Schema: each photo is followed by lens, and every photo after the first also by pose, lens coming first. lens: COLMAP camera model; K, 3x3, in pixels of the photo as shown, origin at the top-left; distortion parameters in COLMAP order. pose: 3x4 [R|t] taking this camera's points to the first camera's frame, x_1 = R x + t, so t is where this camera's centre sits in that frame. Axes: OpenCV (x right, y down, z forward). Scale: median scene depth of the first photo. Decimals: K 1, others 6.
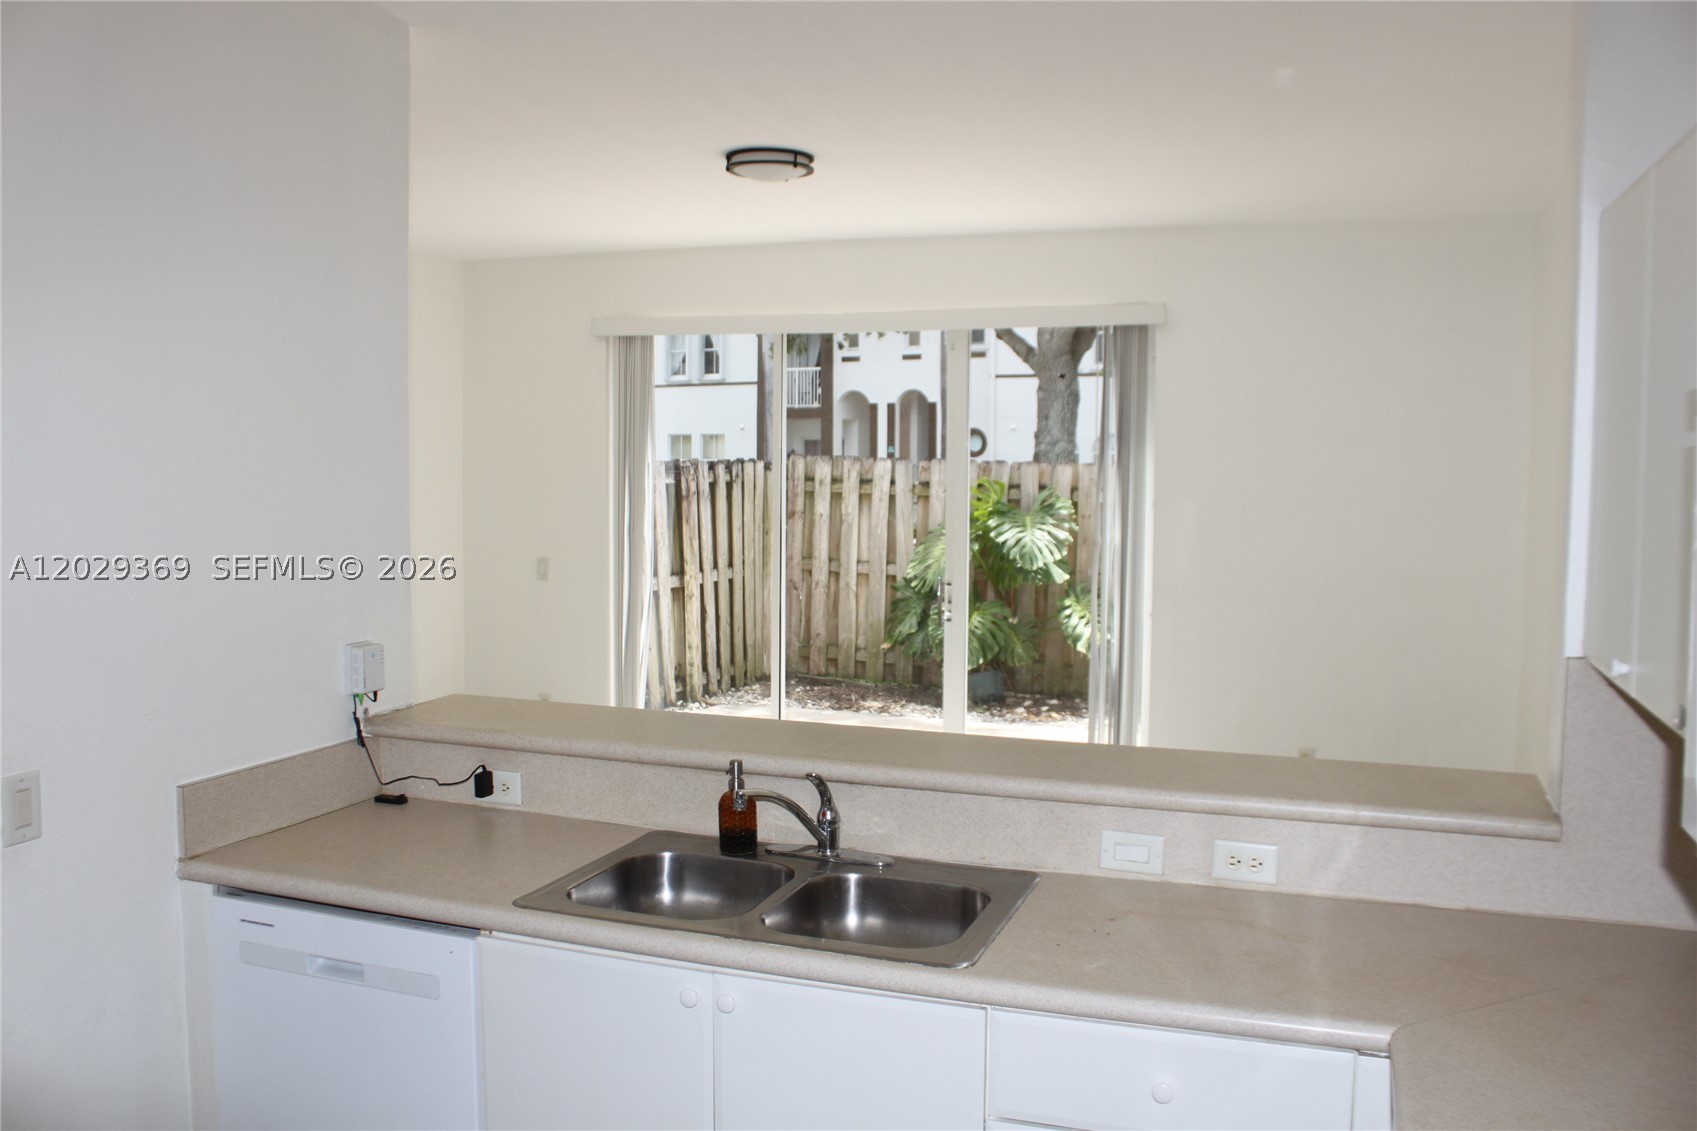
lens RADIAL K [[1445.2, 0, 848.5], [0, 1445.2, 565.5], [0, 0, 1]] dist [-0.176364, 0.183453]
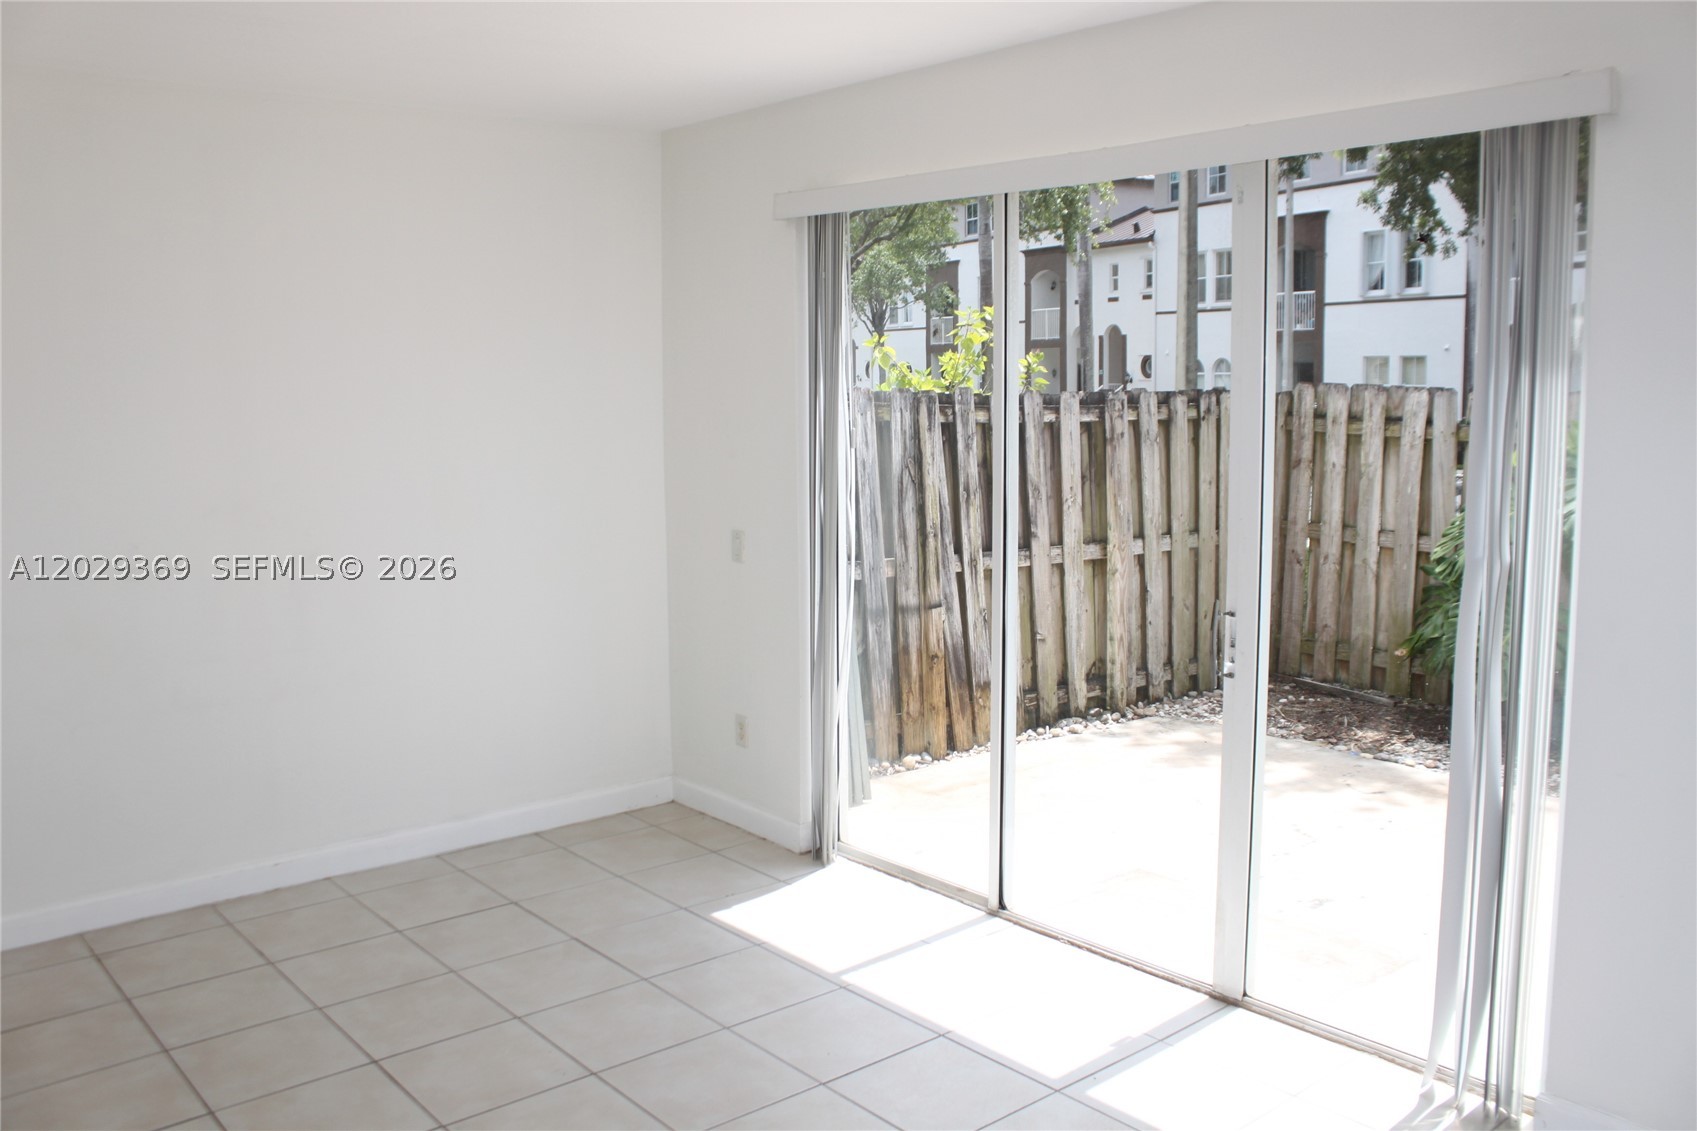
lens RADIAL K [[1445.2, 0, 848.5], [0, 1445.2, 565.5], [0, 0, 1]] dist [-0.176364, 0.183453]
pose [[0.867993, 0.051541, -0.493894, 0.127233], [-0.024983, 0.997872, 0.060229, -0.021510], [0.495947, -0.039939, 0.867434, 0.253250]]
